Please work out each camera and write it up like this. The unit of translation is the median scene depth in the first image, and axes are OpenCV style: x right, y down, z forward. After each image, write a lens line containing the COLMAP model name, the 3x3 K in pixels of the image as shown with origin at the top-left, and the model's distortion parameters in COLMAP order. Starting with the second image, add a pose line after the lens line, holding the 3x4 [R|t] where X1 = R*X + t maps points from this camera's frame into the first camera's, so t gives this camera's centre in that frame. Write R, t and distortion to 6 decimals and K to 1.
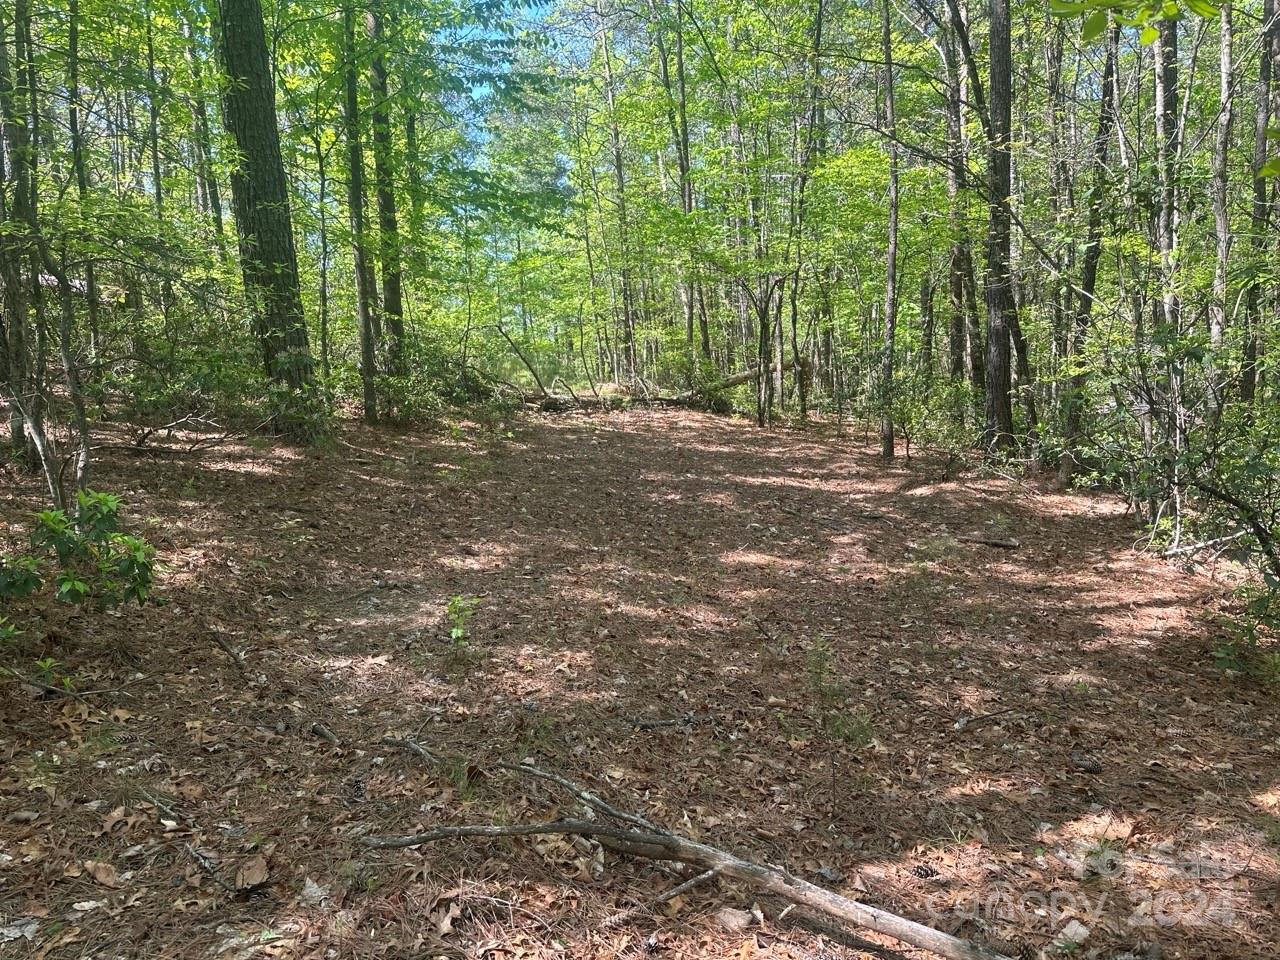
lens RADIAL K [[895.7, 0, 638.5], [0, 895.7, 479.3], [0, 0, 1]] dist [0.000351, -0.000161]
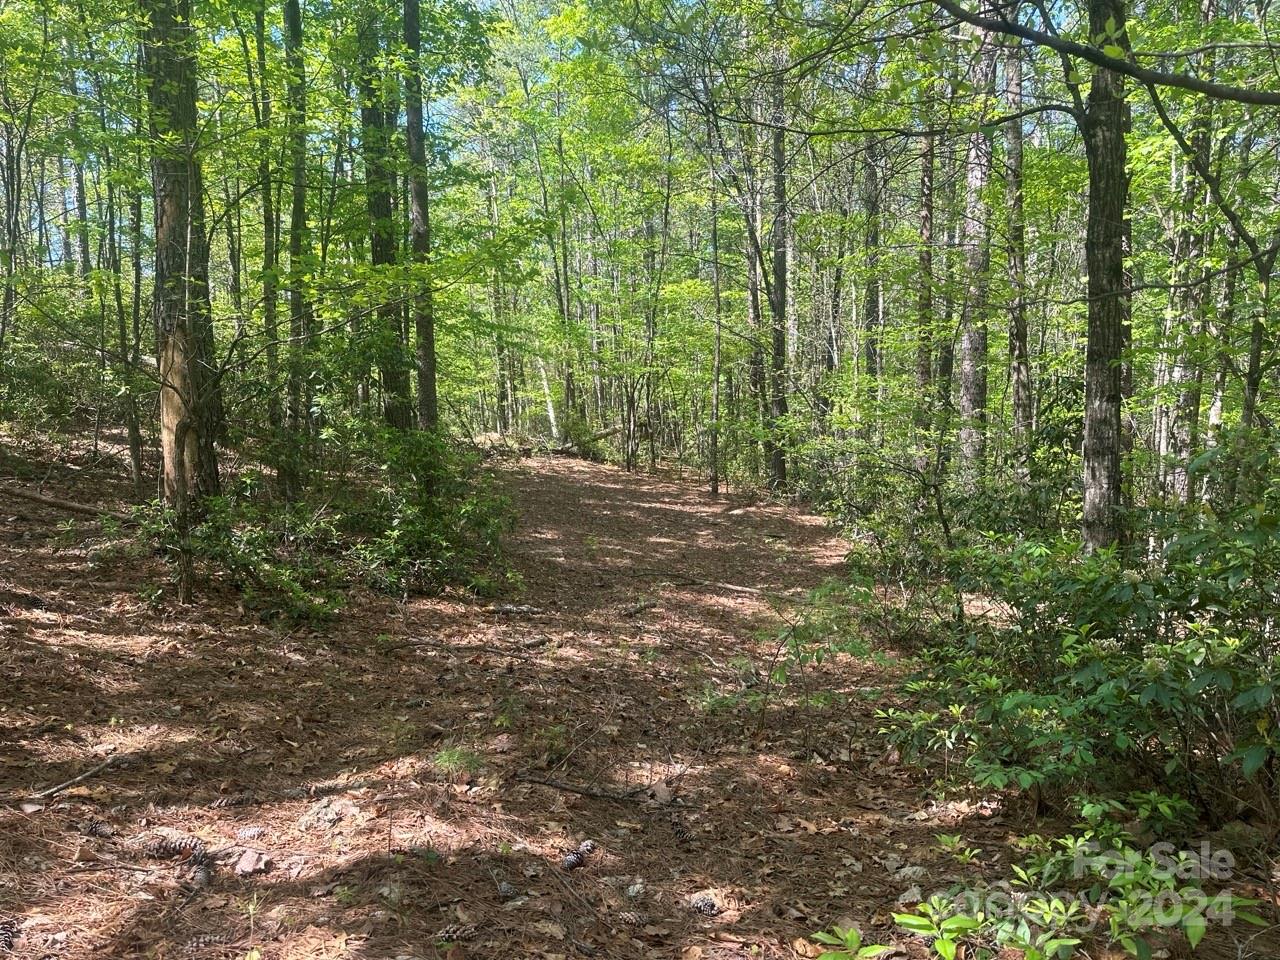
lens RADIAL K [[895.7, 0, 640.5], [0, 895.7, 482.0], [0, 0, 1]] dist [0.000351, -0.000161]
pose [[0.975359, 0.018006, 0.219889, -0.246825], [-0.009635, 0.999190, -0.039079, 0.023575], [-0.220414, 0.035997, 0.974742, -0.652232]]
